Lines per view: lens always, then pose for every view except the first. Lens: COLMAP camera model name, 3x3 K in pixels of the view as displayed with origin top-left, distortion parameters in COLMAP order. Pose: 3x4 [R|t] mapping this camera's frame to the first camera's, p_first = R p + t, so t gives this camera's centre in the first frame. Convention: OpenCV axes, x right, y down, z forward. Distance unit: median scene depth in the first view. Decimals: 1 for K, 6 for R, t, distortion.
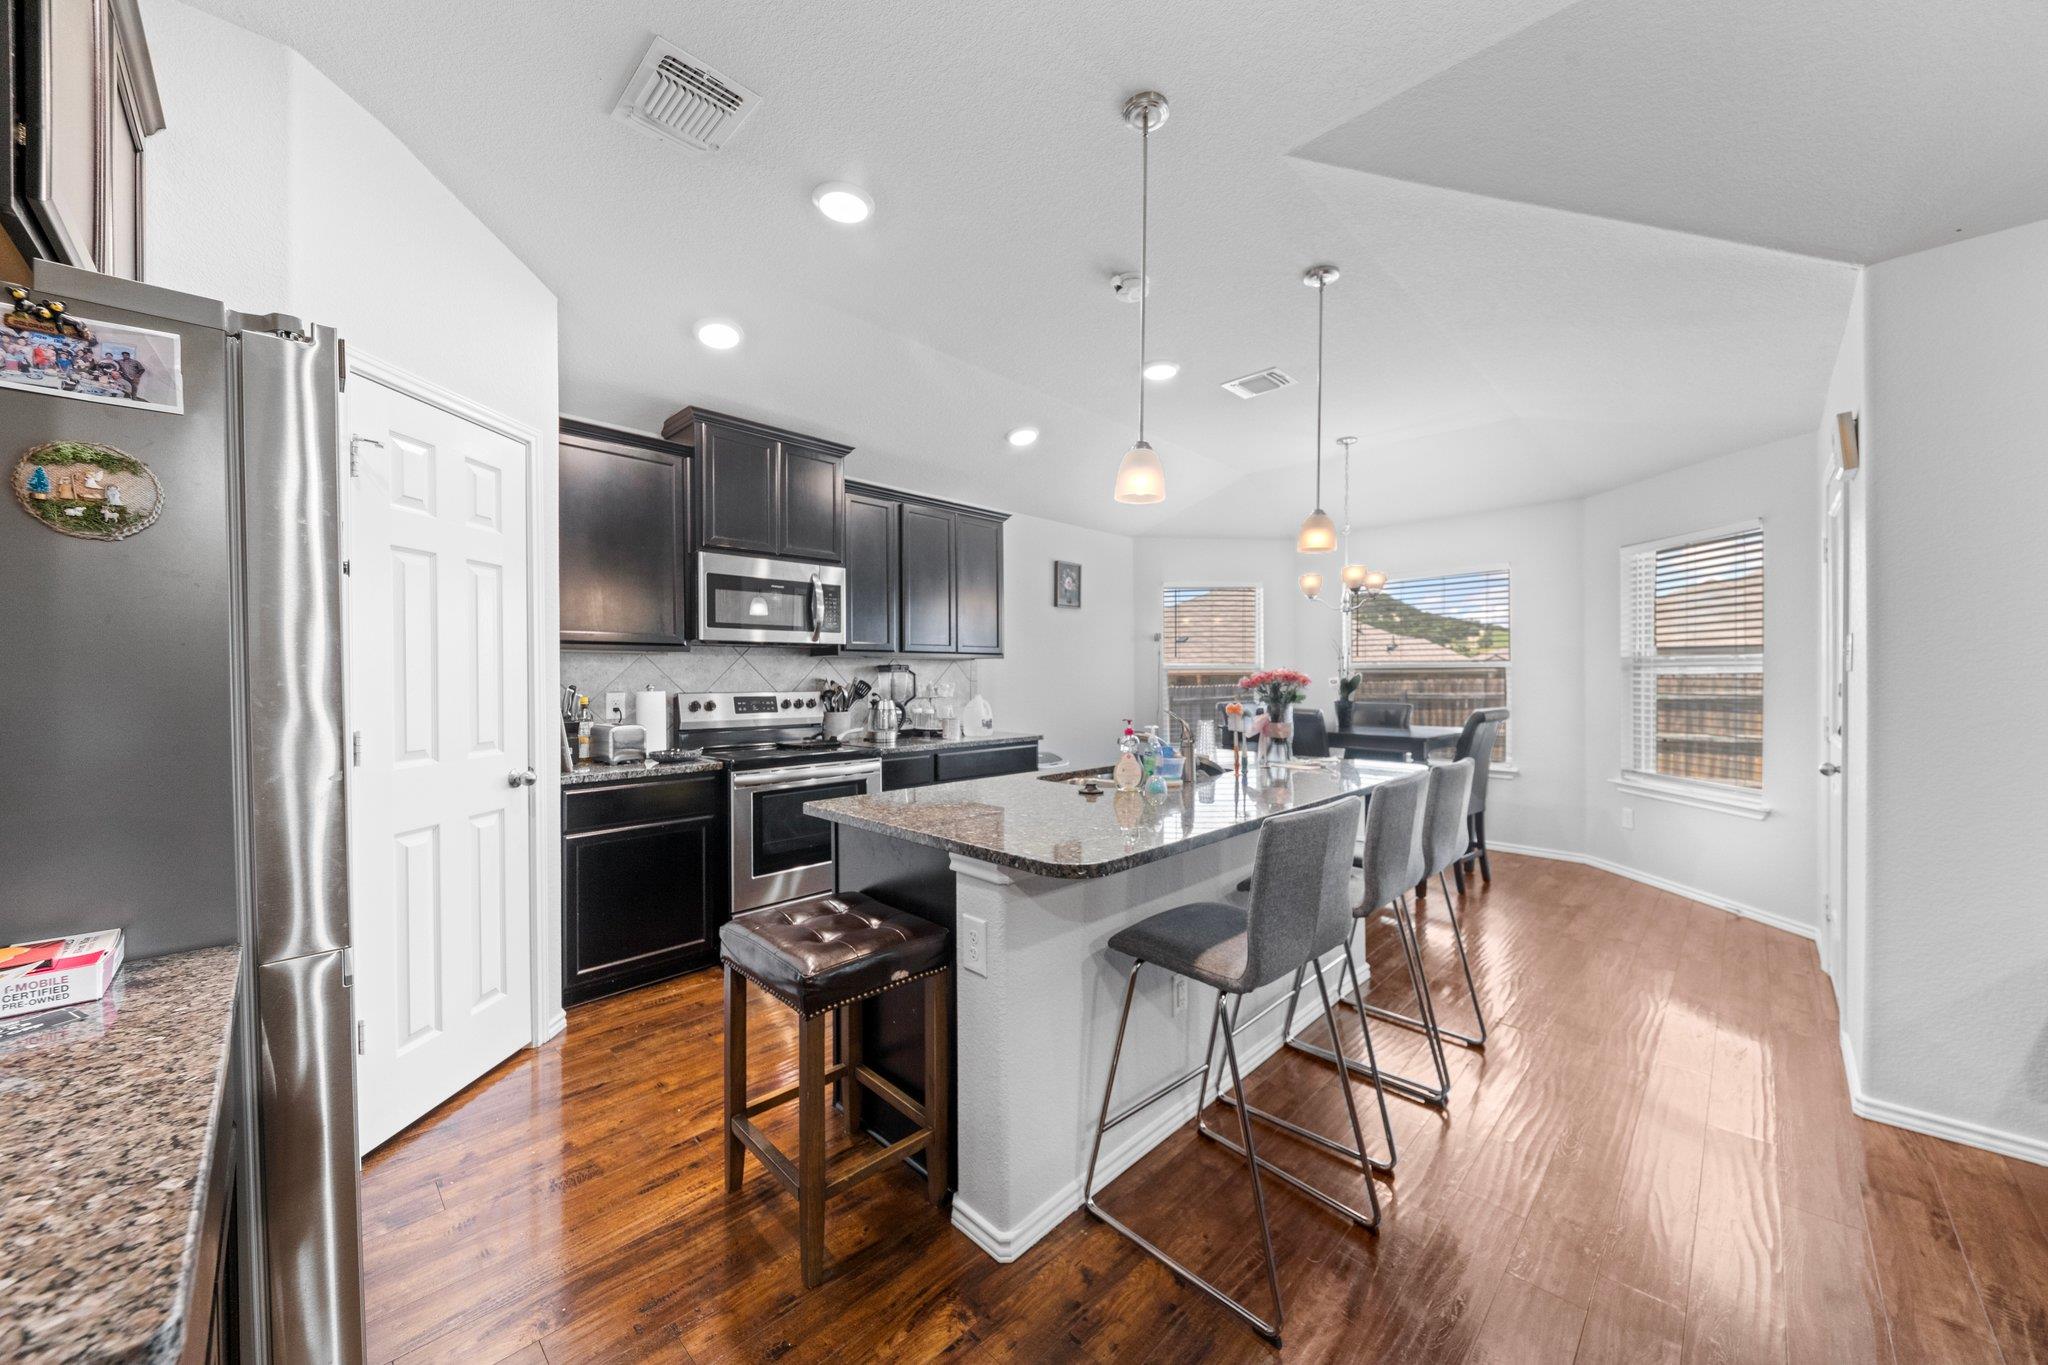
lens RADIAL K [[732.3, 0, 1037.7], [0, 732.3, 680.8], [0, 0, 1]] dist [0.009038, -0.004386]
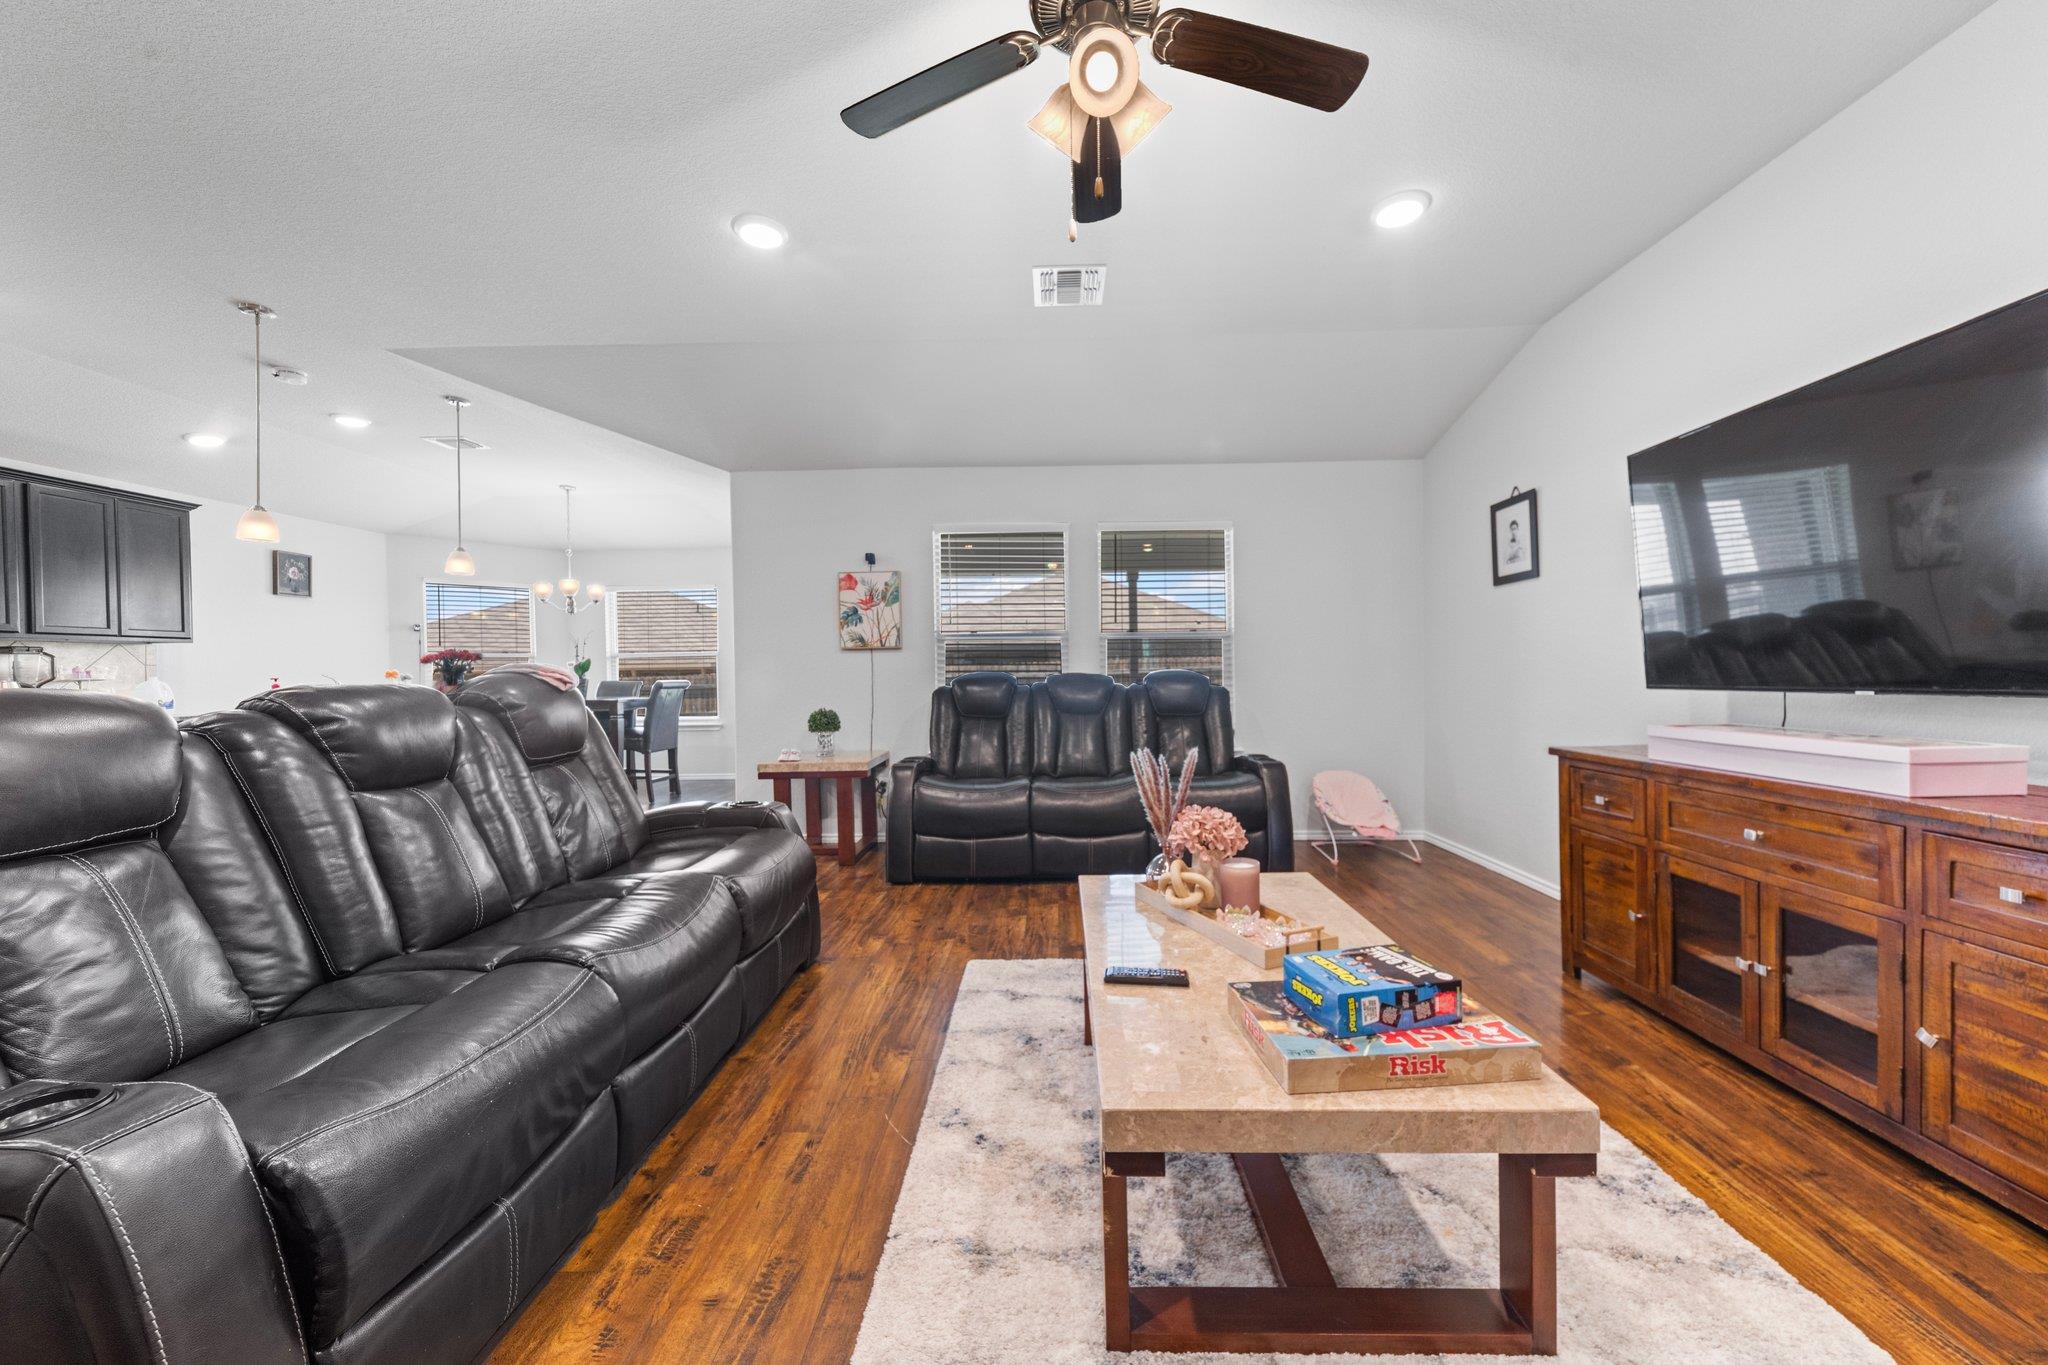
lens RADIAL K [[732.3, 0, 1037.7], [0, 732.3, 680.8], [0, 0, 1]] dist [0.009038, -0.004386]
pose [[0.731009, -0.019025, 0.682103, 0.148474], [0.017168, 0.999808, 0.009488, 0.043486], [-0.682152, 0.004775, 0.731195, -0.732642]]
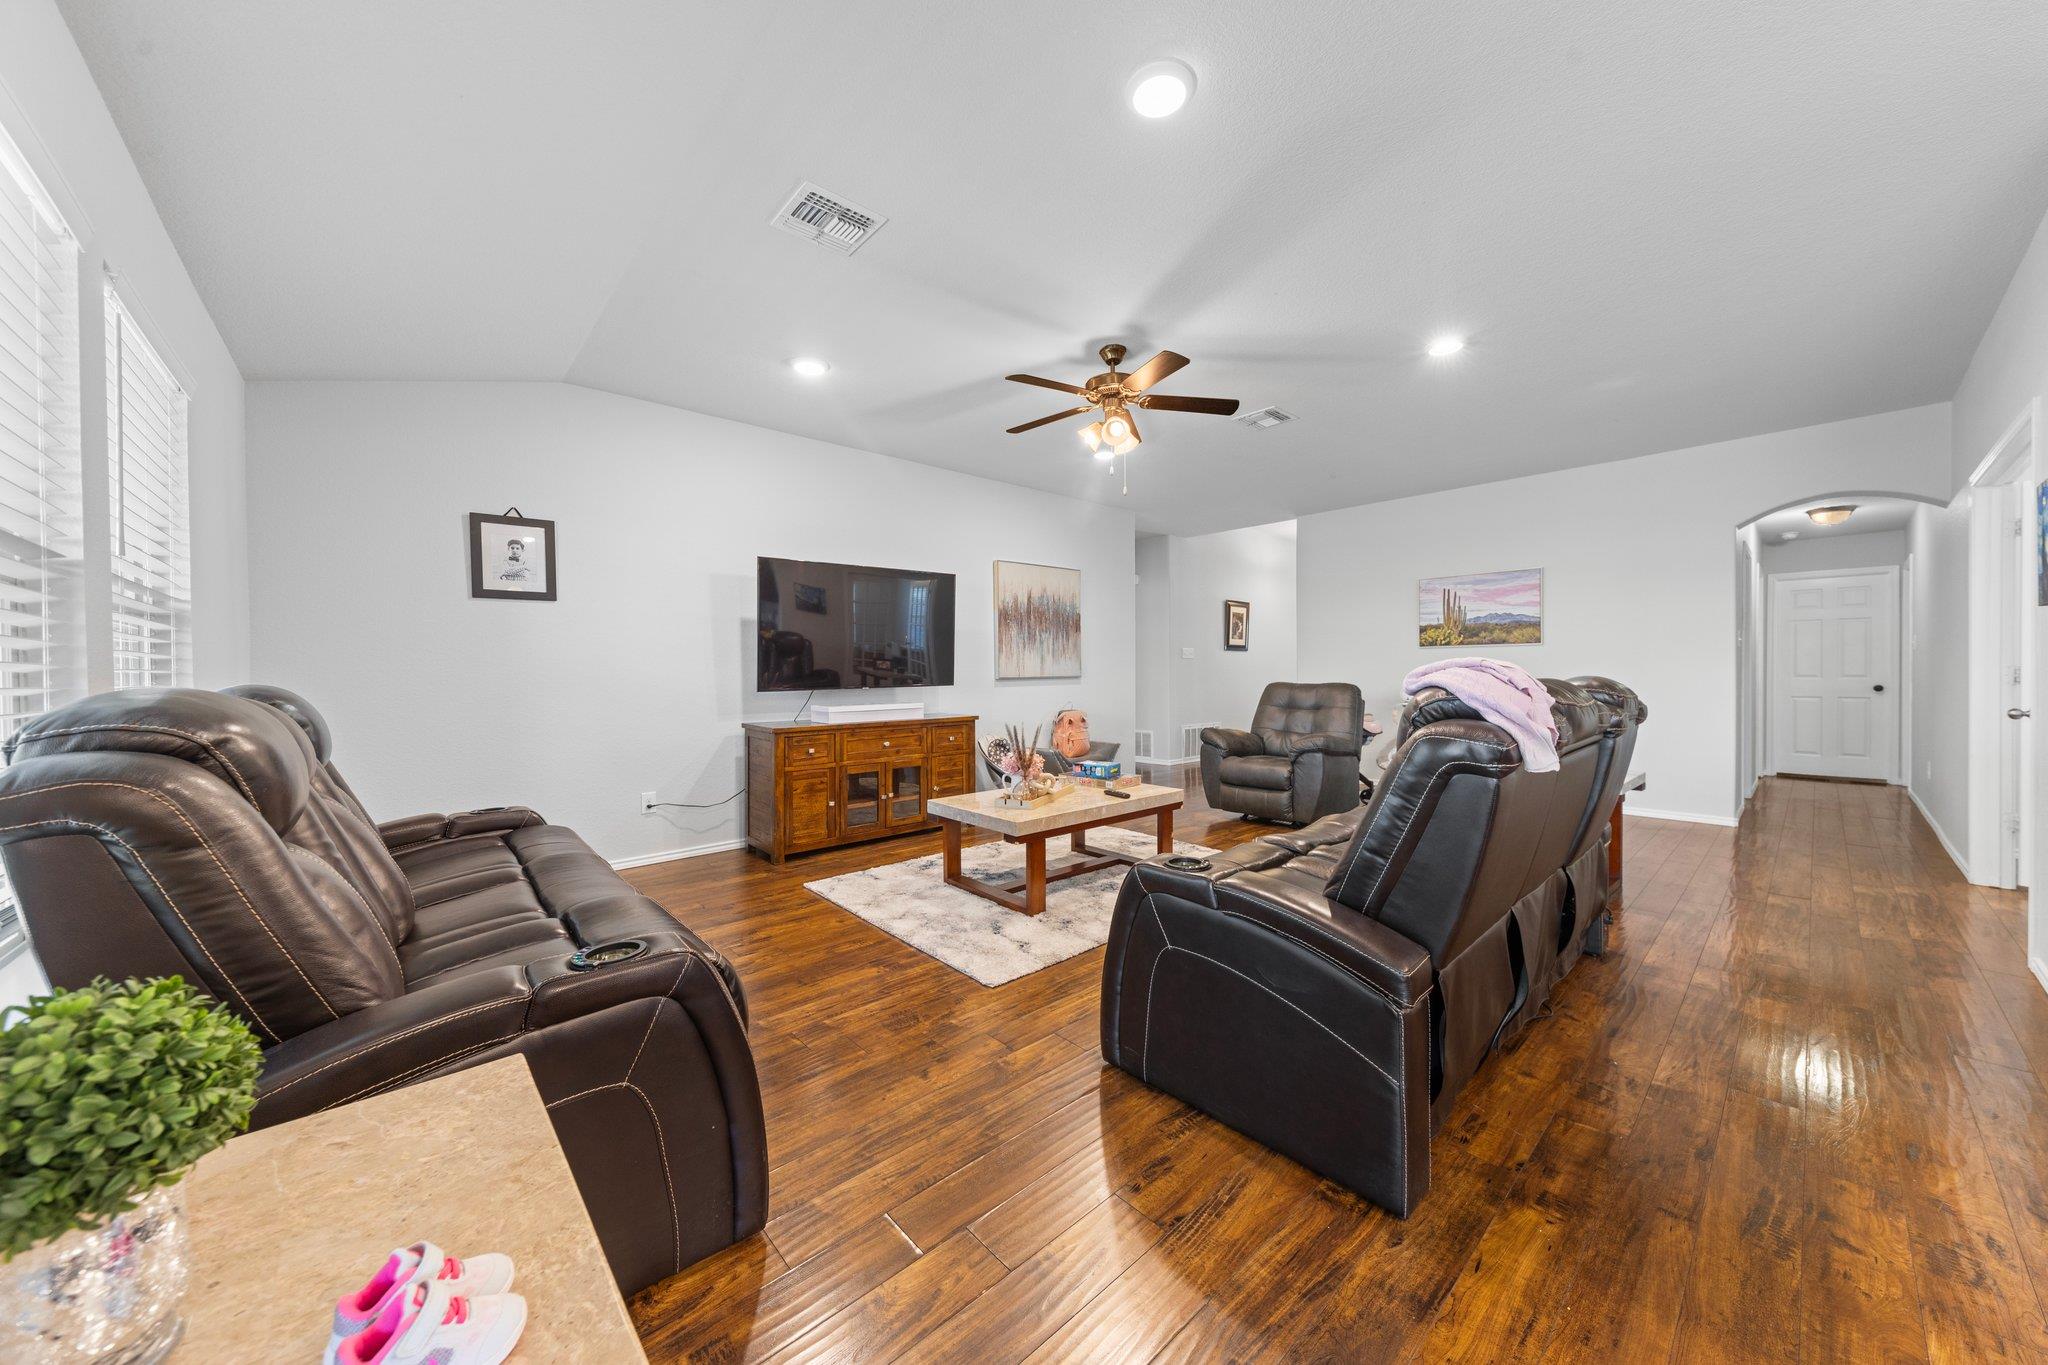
lens RADIAL K [[709.6, 0, 1038.7], [0, 709.6, 677.1], [0, 0, 1]] dist [0.007737, -0.000004]
pose [[-0.998189, 0.006189, 0.059834, 0.505344], [0.007082, 0.999867, 0.014721, 0.030200], [-0.059735, 0.015118, -0.998100, 0.500357]]
